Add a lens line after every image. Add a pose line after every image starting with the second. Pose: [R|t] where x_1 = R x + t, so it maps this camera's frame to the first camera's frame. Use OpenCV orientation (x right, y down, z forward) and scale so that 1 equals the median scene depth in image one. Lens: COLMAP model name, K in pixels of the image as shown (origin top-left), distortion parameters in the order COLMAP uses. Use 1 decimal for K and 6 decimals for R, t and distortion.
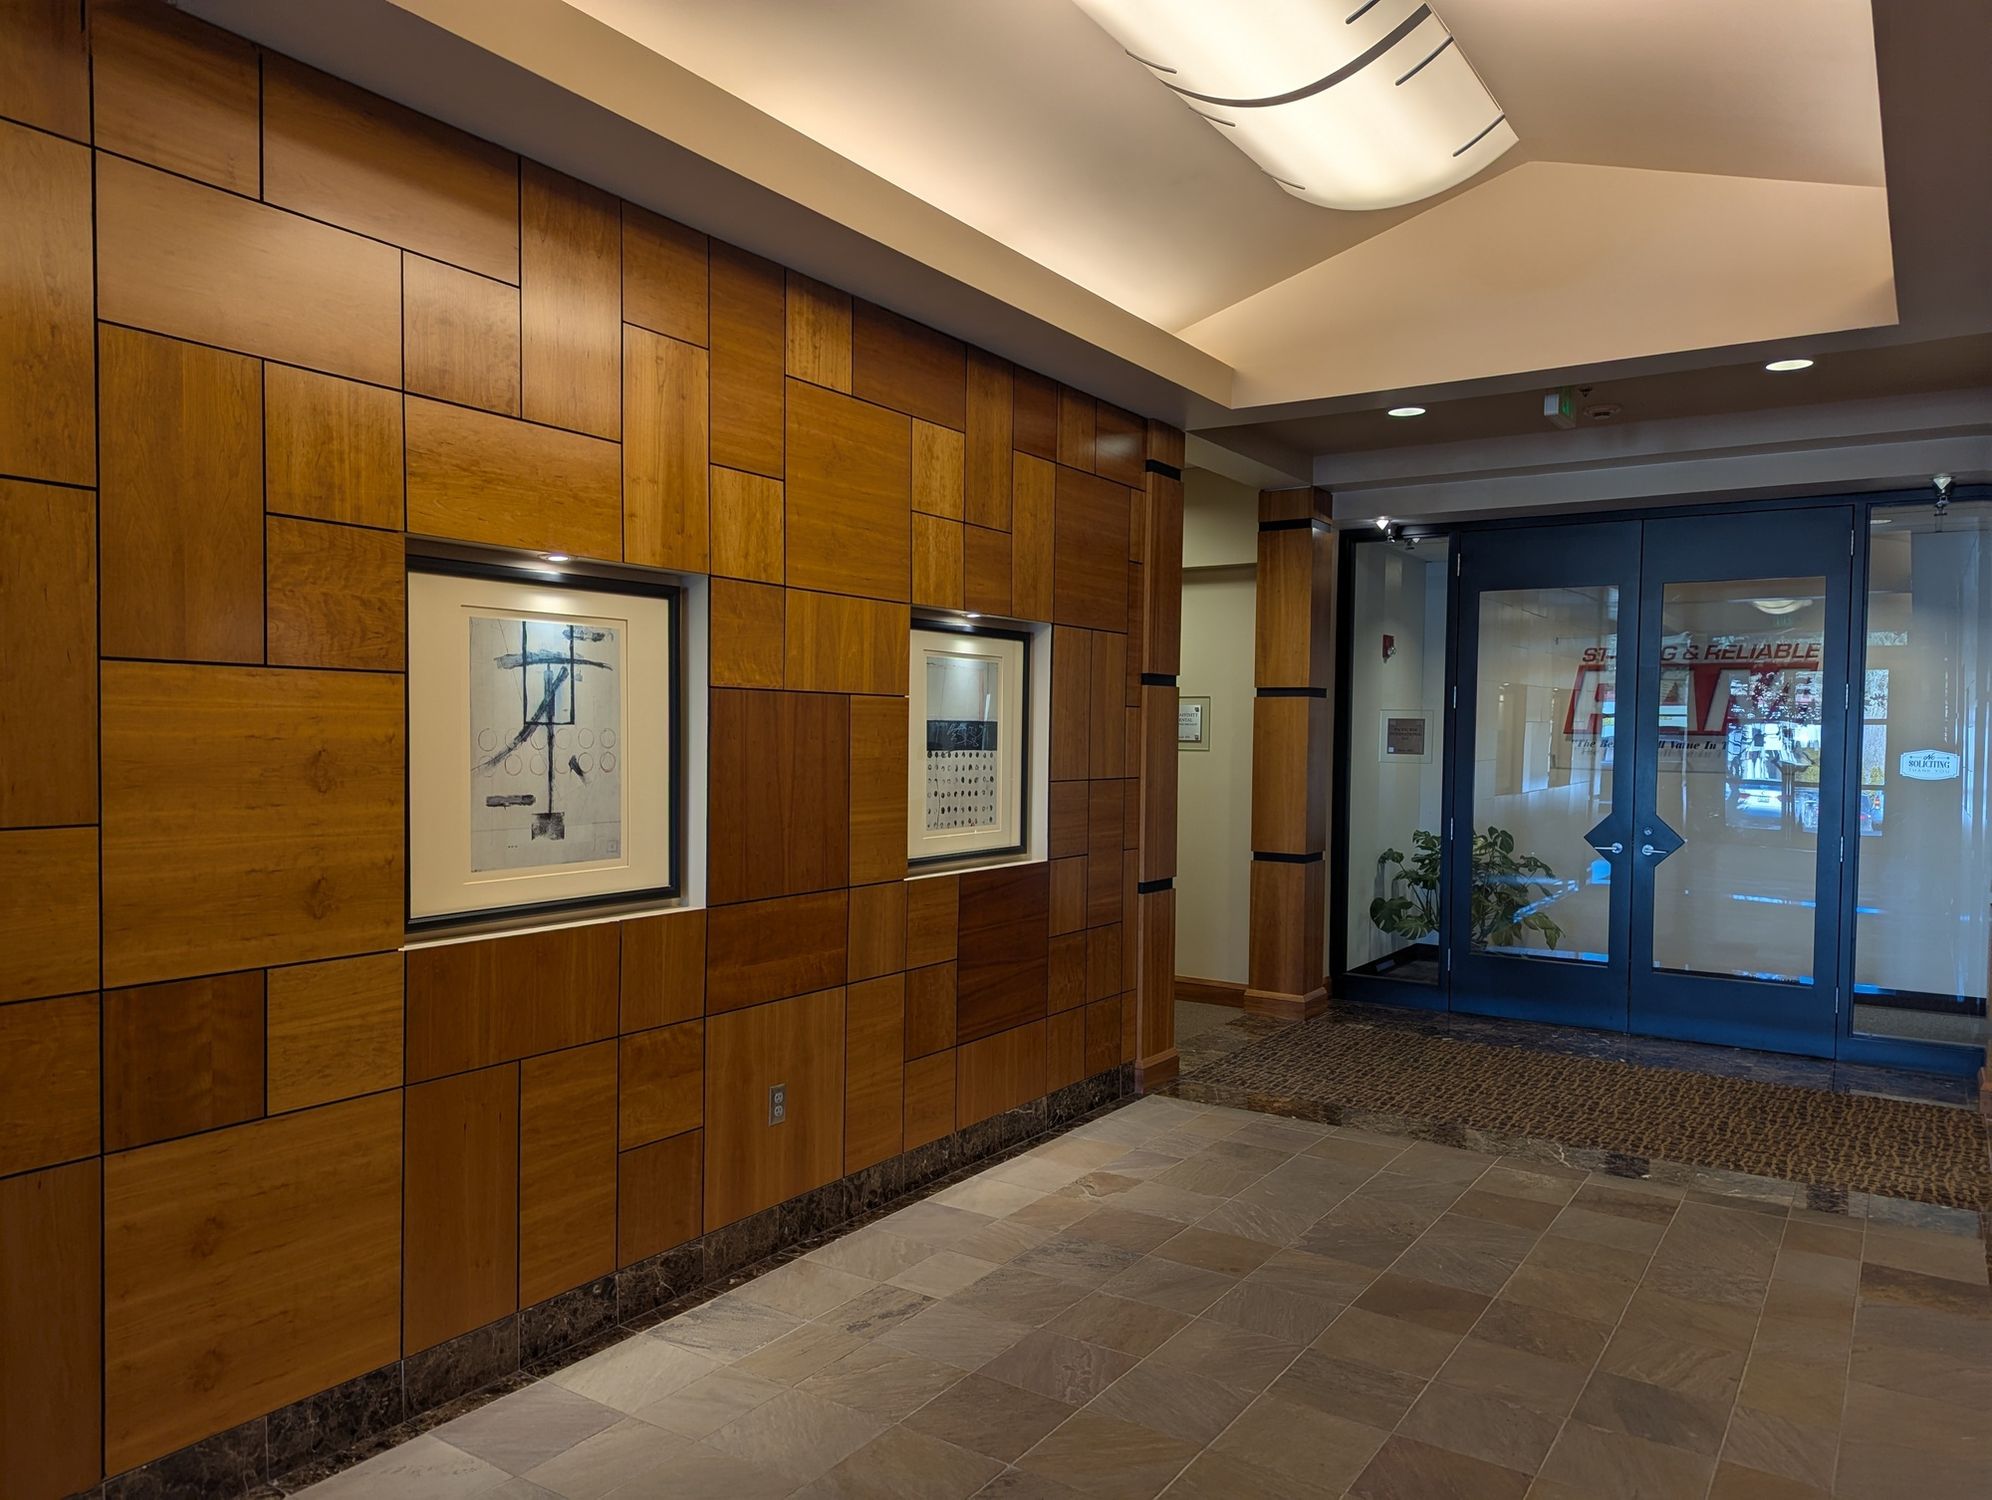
lens RADIAL K [[1402.3, 0, 981.2], [0, 1402.3, 746.7], [0, 0, 1]] dist [0.031652, -0.007938]
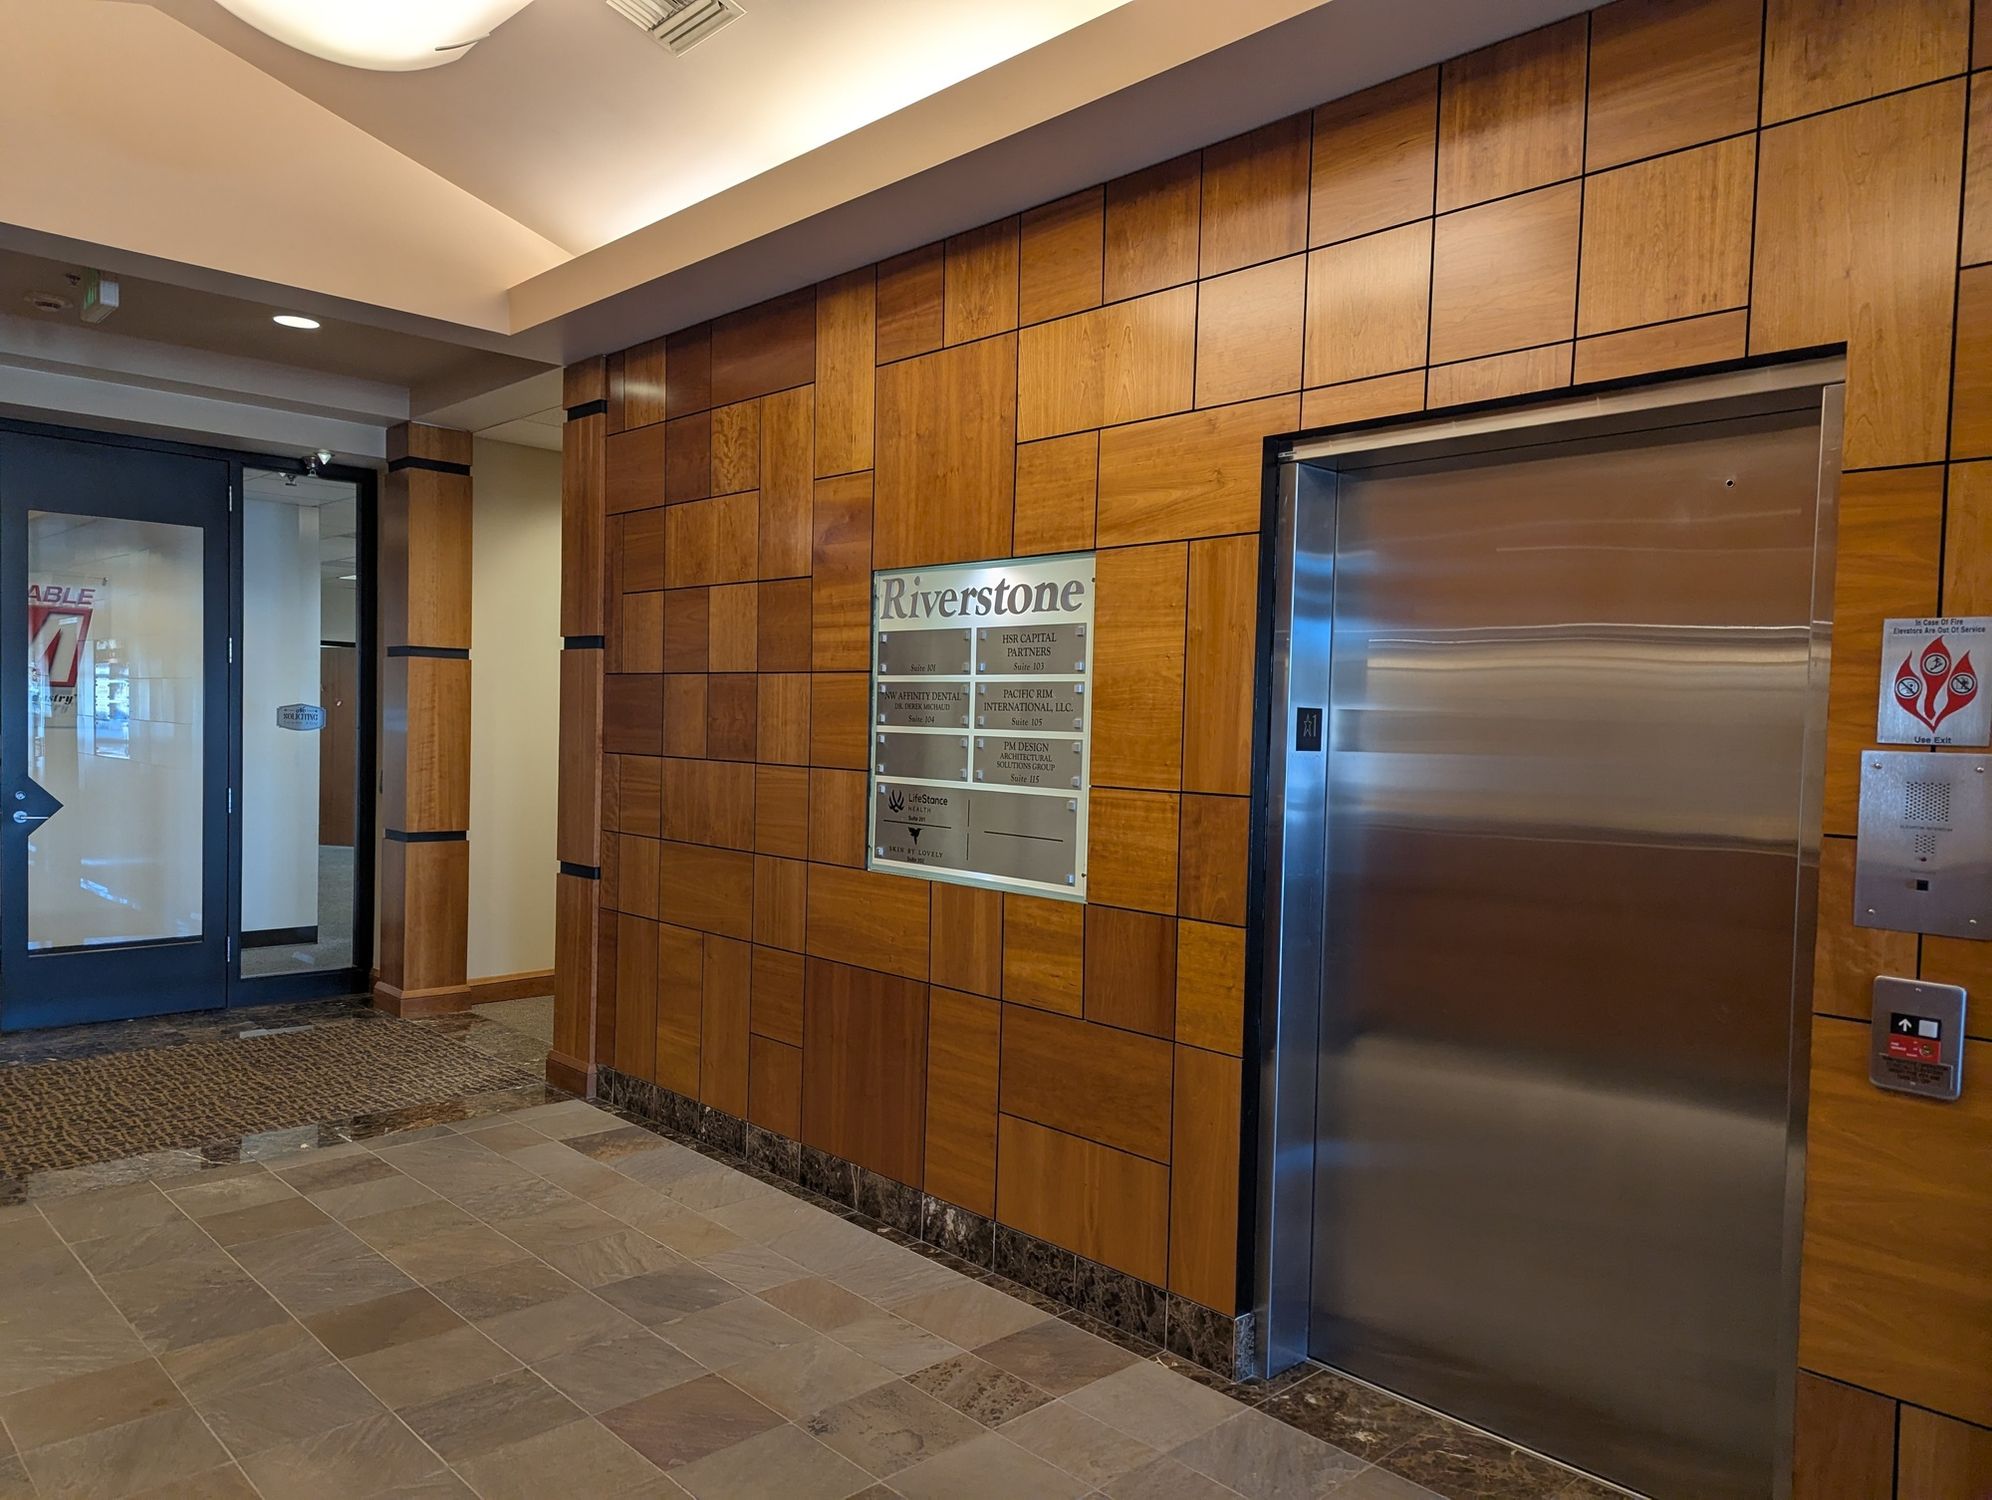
lens RADIAL K [[1402.3, 0, 1001.9], [0, 1402.3, 762.0], [0, 0, 1]] dist [0.031652, -0.007938]
pose [[0.211652, -0.035998, 0.976682, -0.321892], [-0.010658, 0.999177, 0.039137, -0.001468], [-0.977287, -0.018693, 0.211094, 0.295154]]
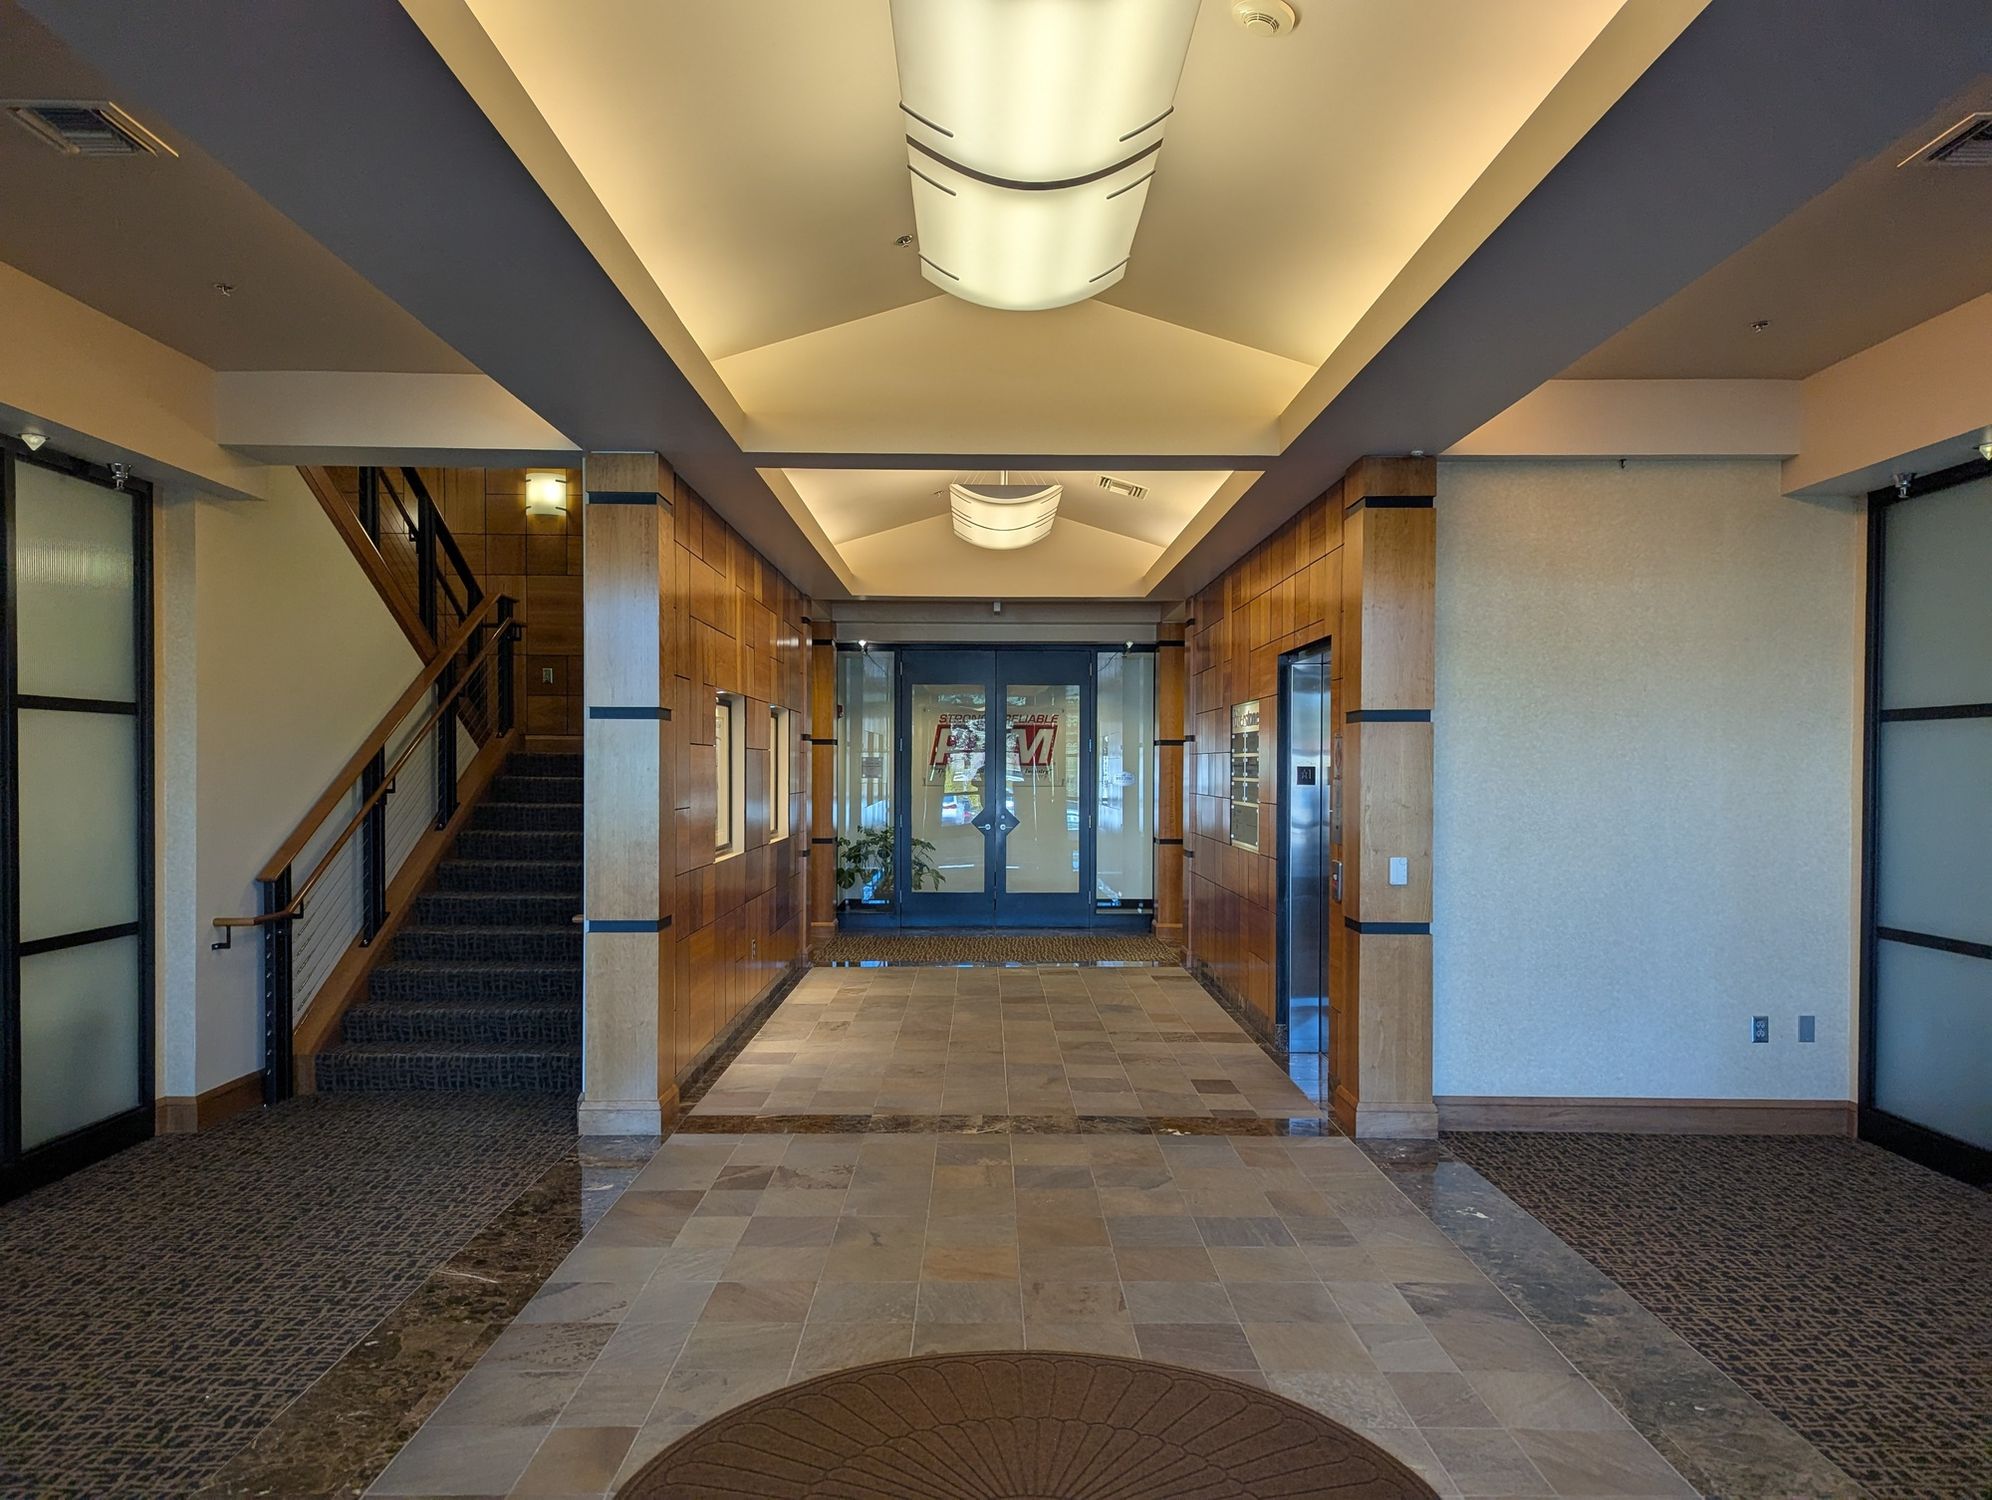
lens RADIAL K [[1402.3, 0, 1002.5], [0, 1402.3, 757.2], [0, 0, 1]] dist [0.031652, -0.007938]
pose [[0.821877, -0.008233, 0.569605, -0.751417], [0.016287, 0.999826, -0.009049, -0.004054], [-0.569432, 0.016715, 0.821869, -0.674648]]
